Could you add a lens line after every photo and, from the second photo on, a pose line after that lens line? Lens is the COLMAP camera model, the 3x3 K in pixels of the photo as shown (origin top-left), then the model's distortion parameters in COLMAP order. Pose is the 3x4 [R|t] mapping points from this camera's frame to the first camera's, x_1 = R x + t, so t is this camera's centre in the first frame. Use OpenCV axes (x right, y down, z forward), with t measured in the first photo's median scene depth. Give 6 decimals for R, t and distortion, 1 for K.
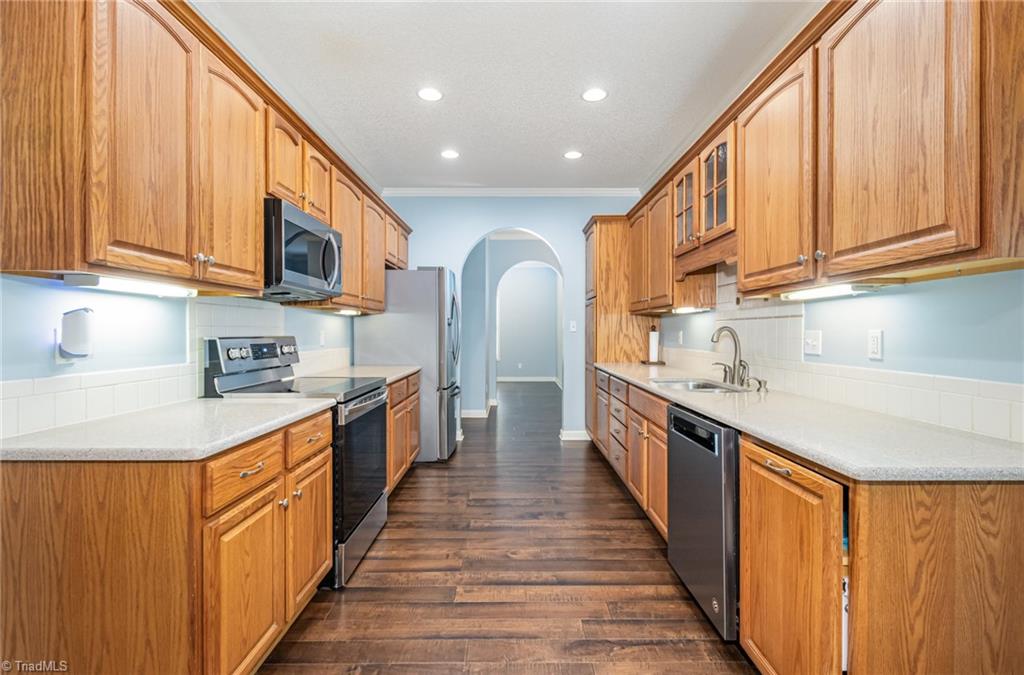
lens RADIAL K [[461.6, 0, 516.2], [0, 461.6, 337.5], [0, 0, 1]] dist [0.010052, -0.005955]
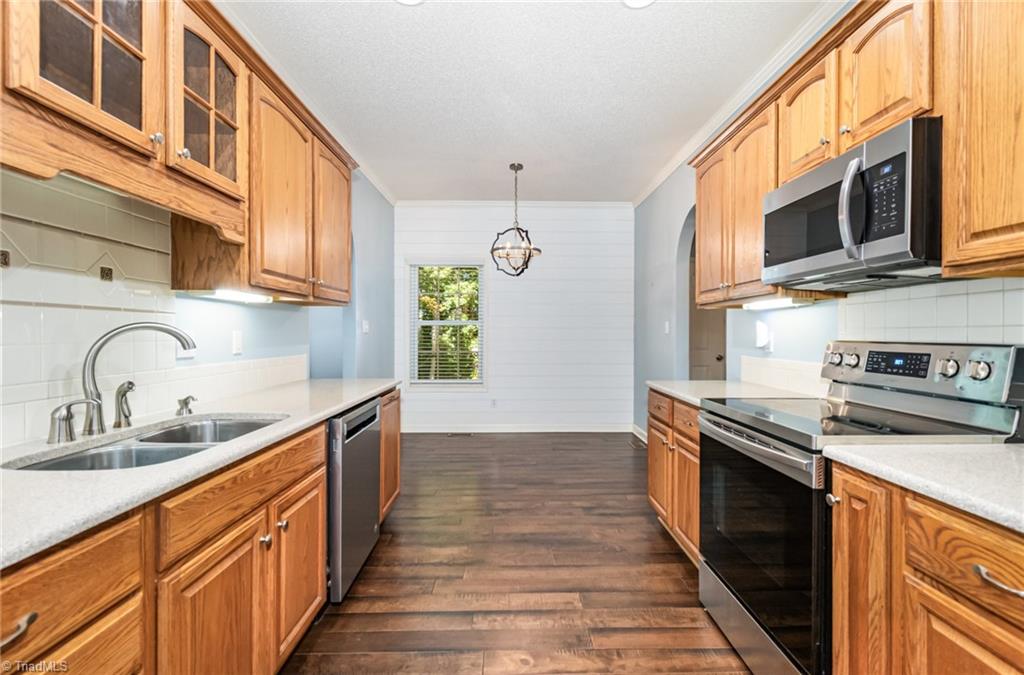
lens RADIAL K [[461.6, 0, 516.2], [0, 461.6, 337.5], [0, 0, 1]] dist [0.010052, -0.005955]
pose [[-0.999975, -0.002305, -0.006613, 0.006142], [-0.002439, 0.999791, 0.020285, -0.010673], [0.006565, 0.020300, -0.999772, 0.922401]]
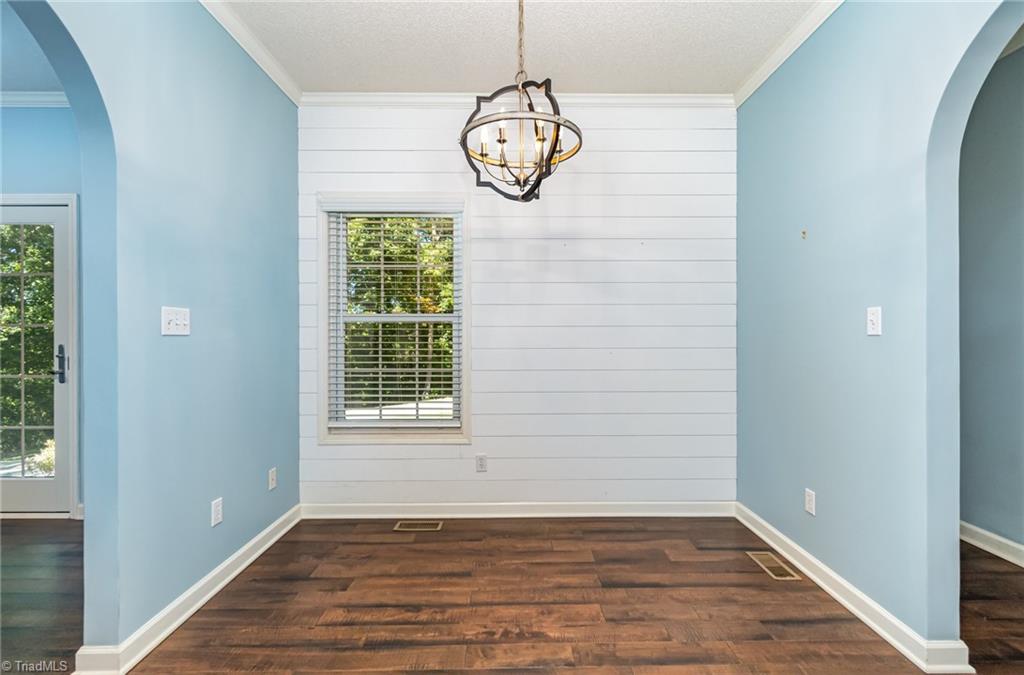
lens RADIAL K [[461.6, 0, 516.2], [0, 461.6, 337.5], [0, 0, 1]] dist [0.010052, -0.005955]
pose [[-0.999994, 0.002550, 0.002515, 0.004500], [0.002579, 0.999930, 0.011525, -0.002532], [-0.002486, 0.011531, -0.999930, 0.383692]]
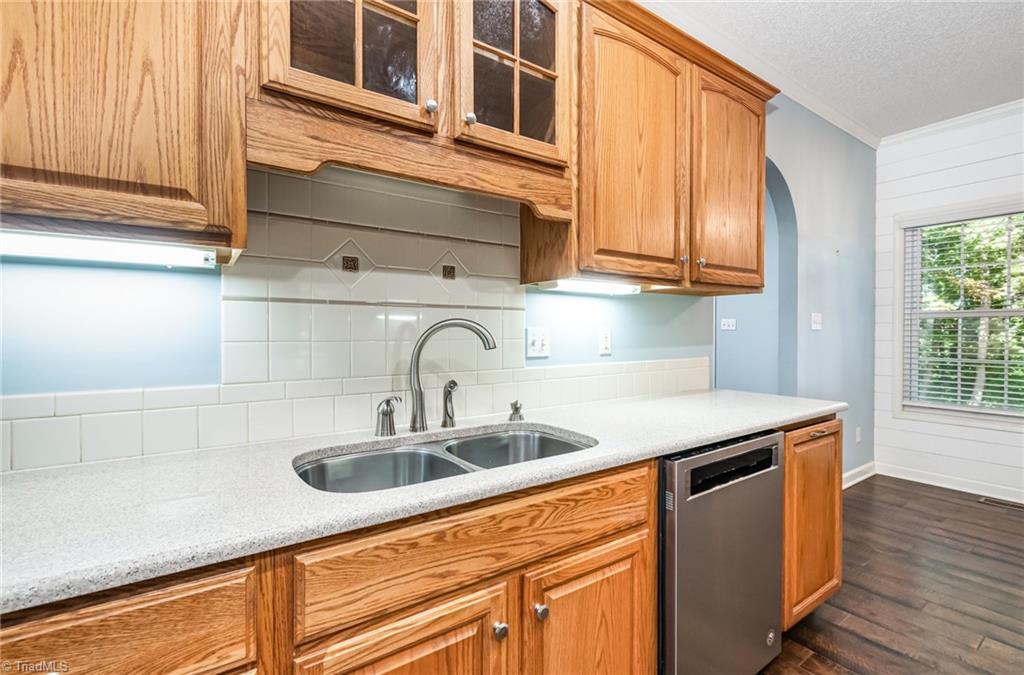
lens RADIAL K [[461.6, 0, 516.2], [0, 461.6, 337.5], [0, 0, 1]] dist [0.010052, -0.005955]
pose [[-0.568087, -0.009910, 0.822909, -0.006740], [0.010059, 0.999769, 0.018984, -0.007123], [-0.822907, 0.019062, -0.567856, 0.731562]]
